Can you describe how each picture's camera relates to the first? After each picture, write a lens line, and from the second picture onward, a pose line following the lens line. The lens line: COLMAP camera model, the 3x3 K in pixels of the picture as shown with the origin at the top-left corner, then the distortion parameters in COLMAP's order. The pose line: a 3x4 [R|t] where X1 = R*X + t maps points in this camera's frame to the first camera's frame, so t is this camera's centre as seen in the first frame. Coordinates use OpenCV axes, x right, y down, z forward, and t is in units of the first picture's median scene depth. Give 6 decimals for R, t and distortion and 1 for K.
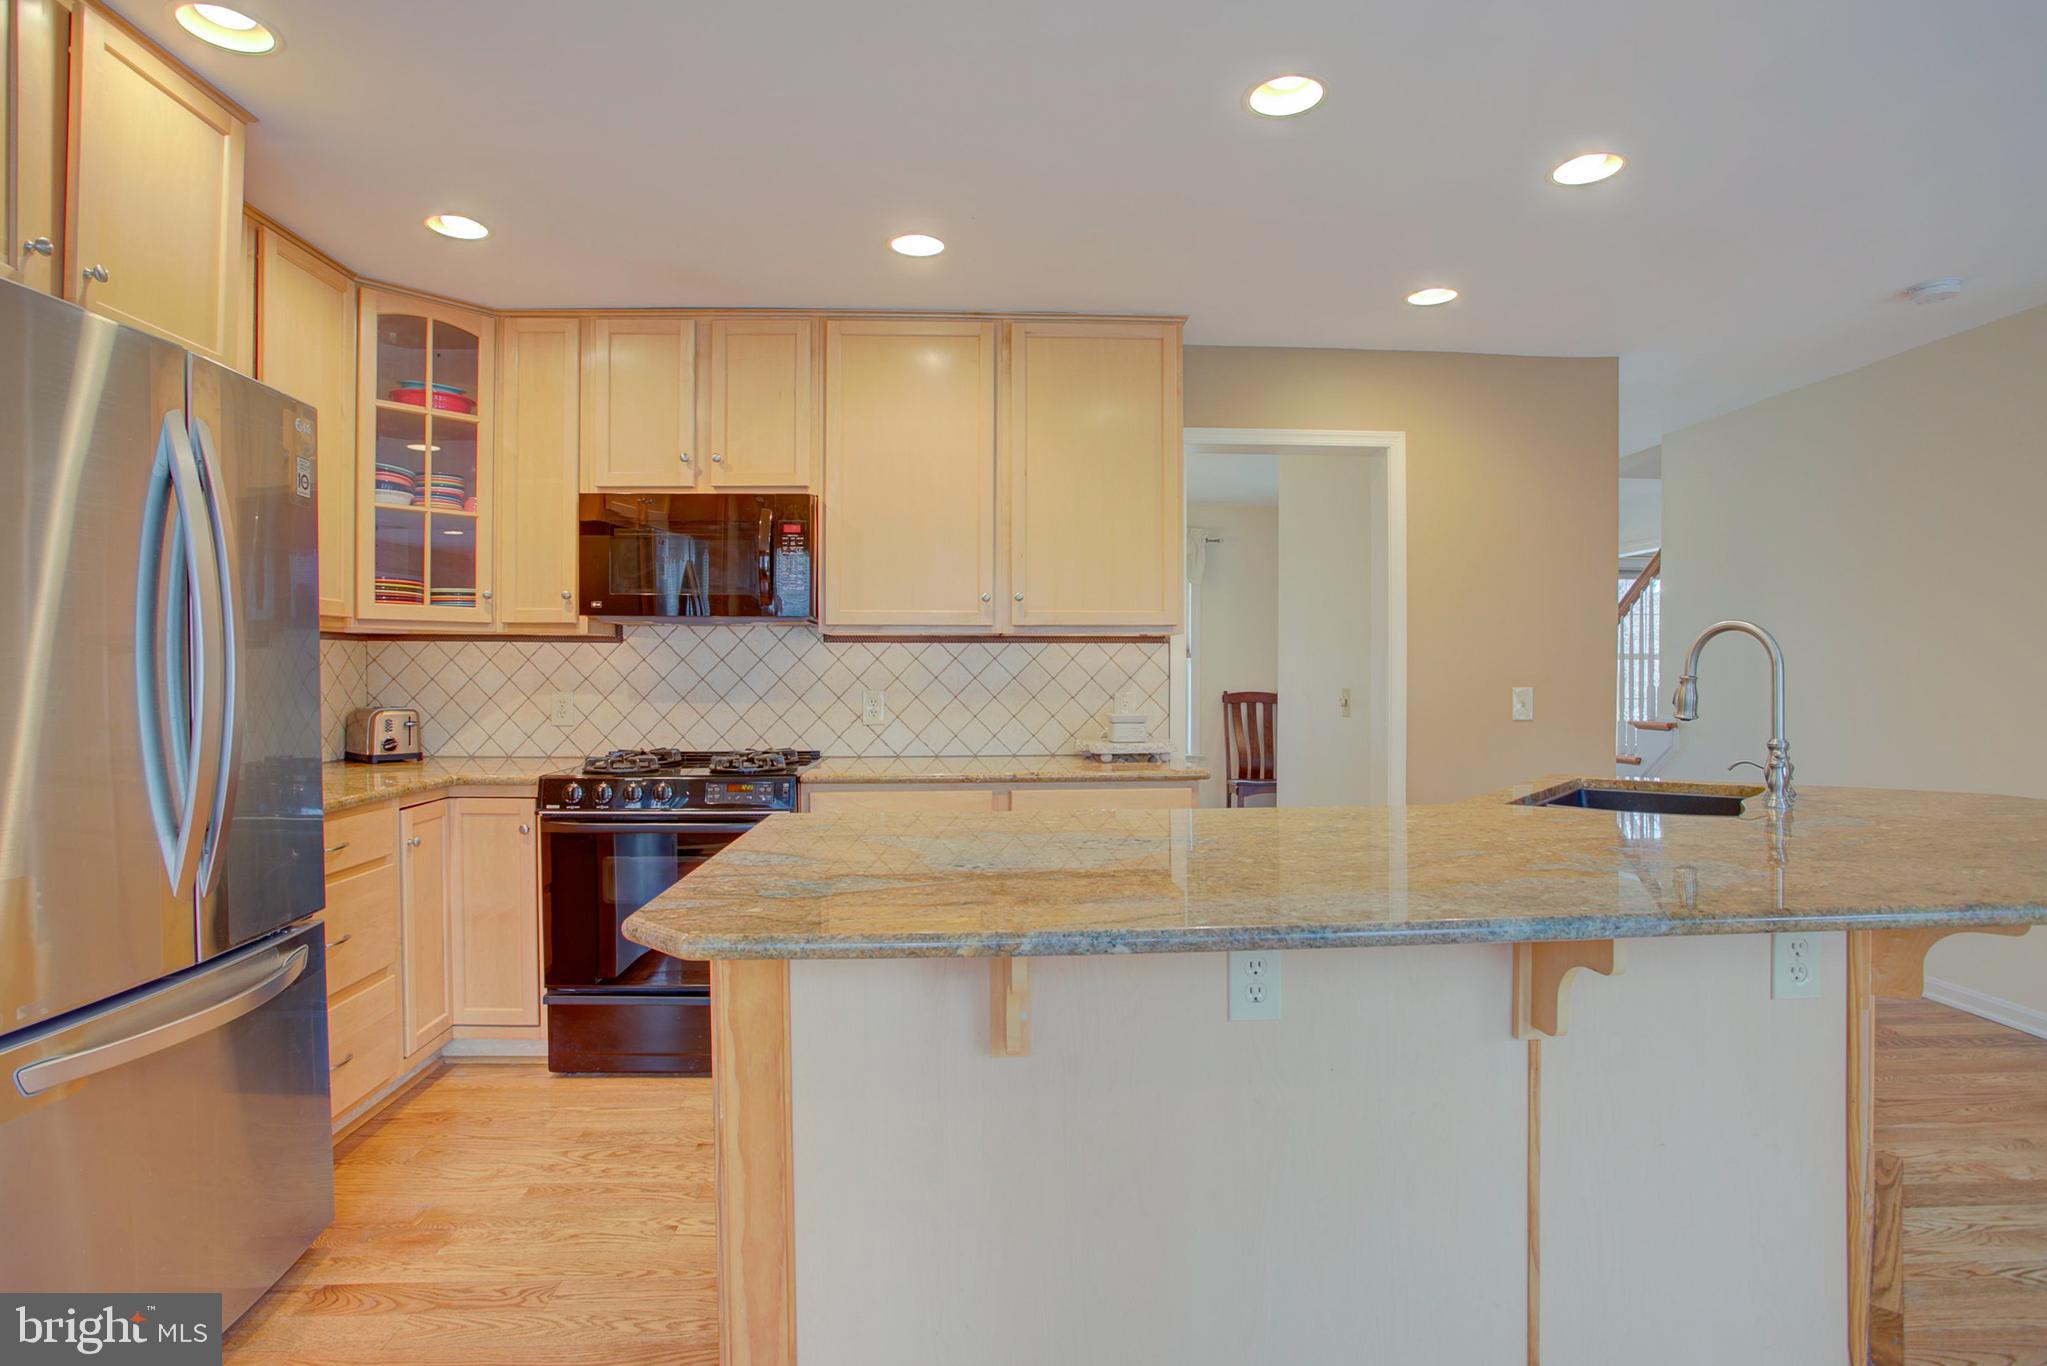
lens RADIAL K [[1006.4, 0, 938.1], [0, 1006.4, 675.2], [0, 0, 1]] dist [-0.037609, 0.000303]
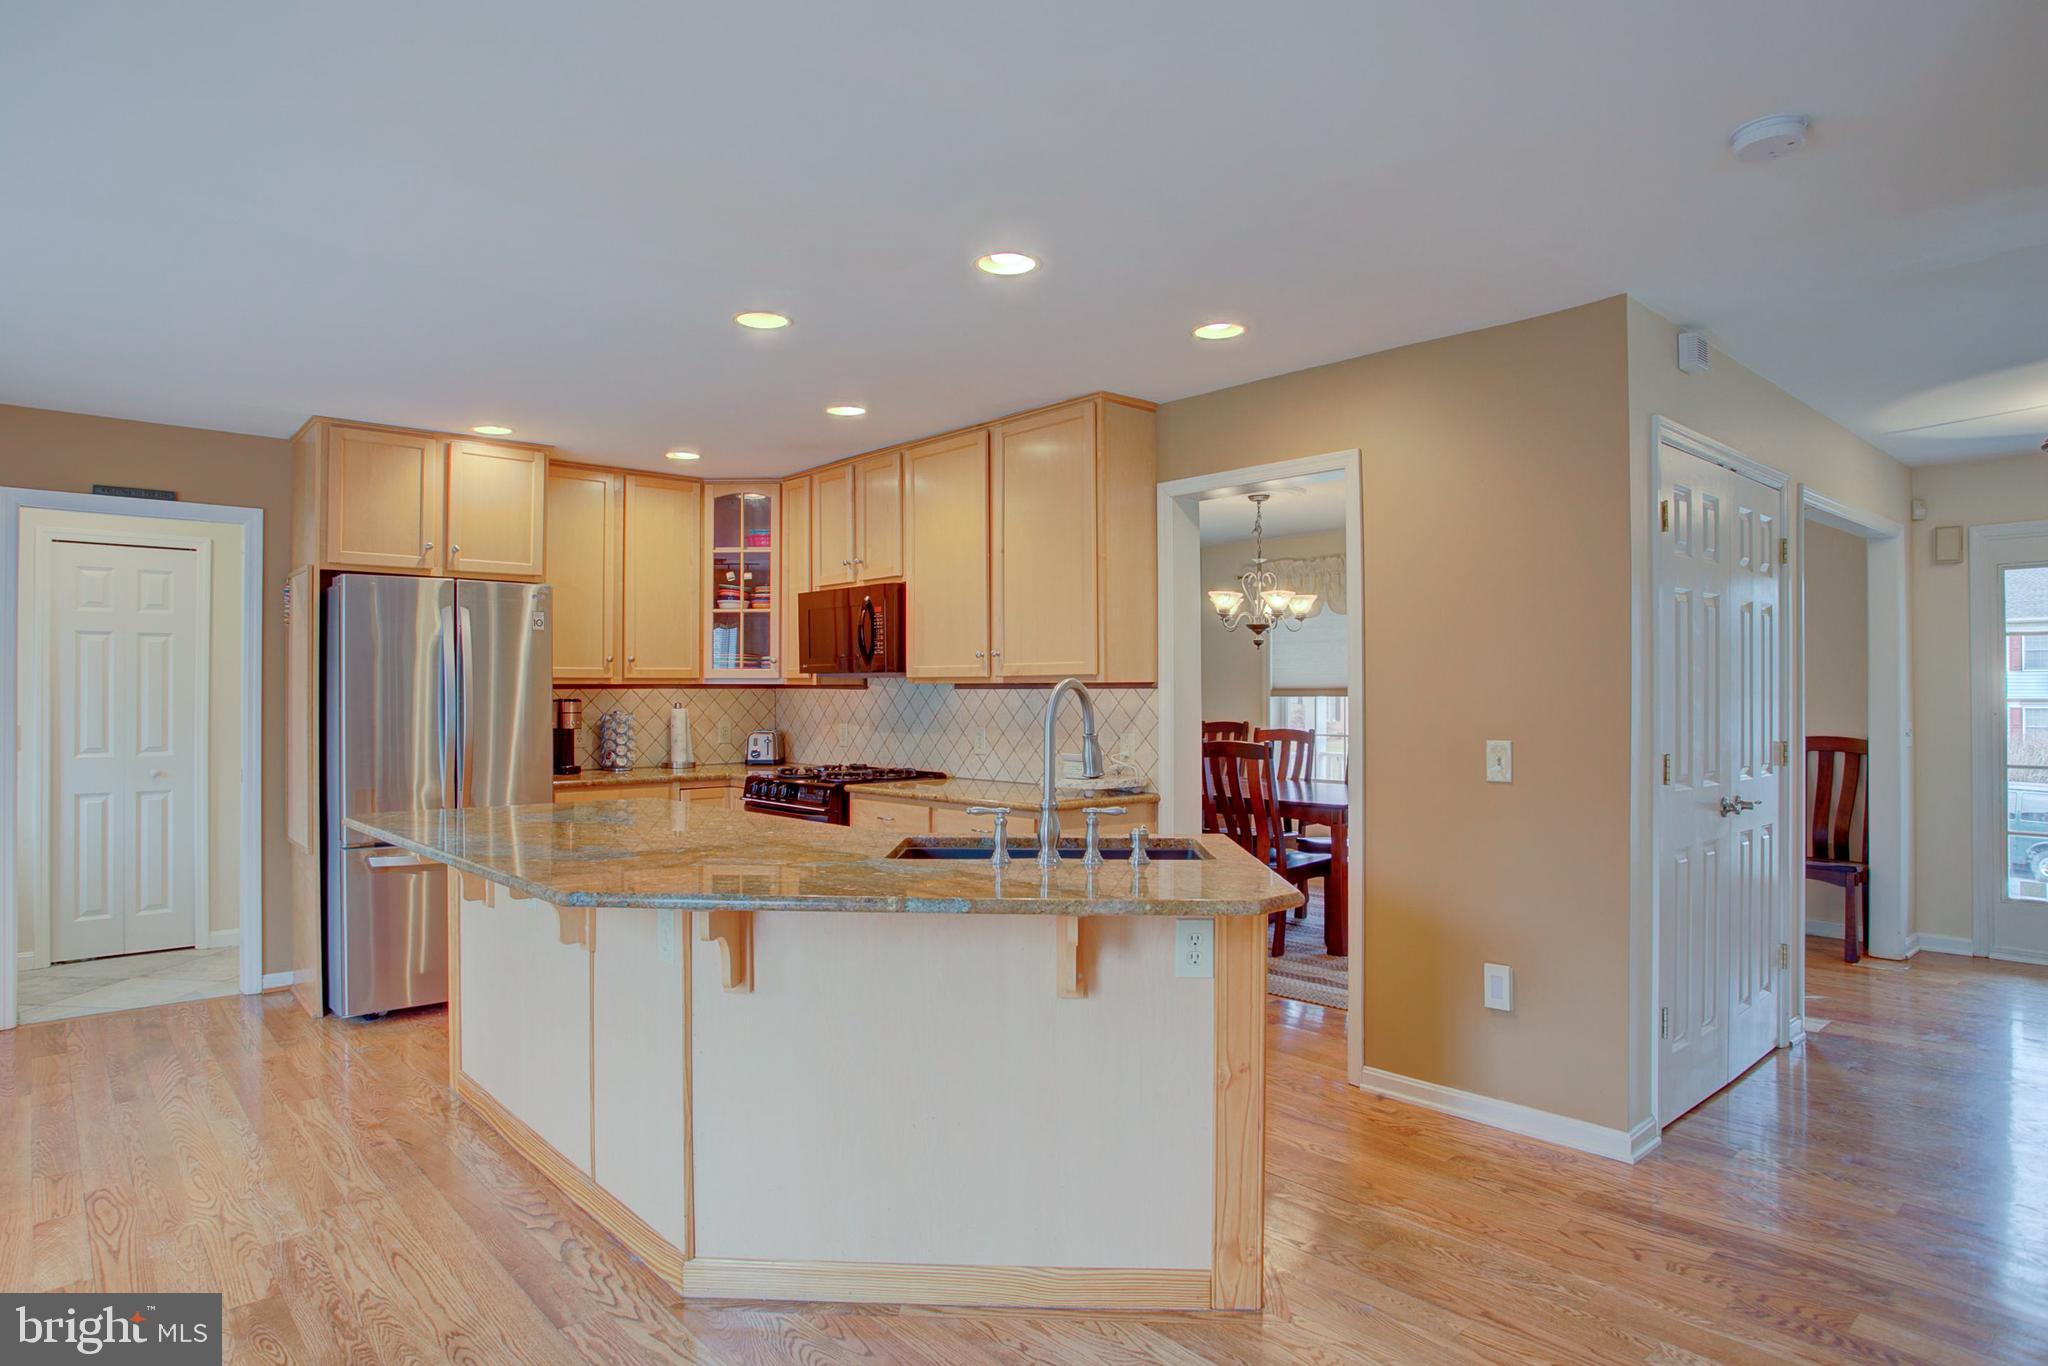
lens RADIAL K [[1086.0, 0, 1024.0], [0, 1086.0, 683.0], [0, 0, 1]] dist [-0.065188, 0.034351]
pose [[0.672467, -0.007263, -0.740091, 1.050997], [-0.001777, 0.999933, -0.011427, -0.026149], [0.740125, 0.009000, 0.672409, 0.140201]]
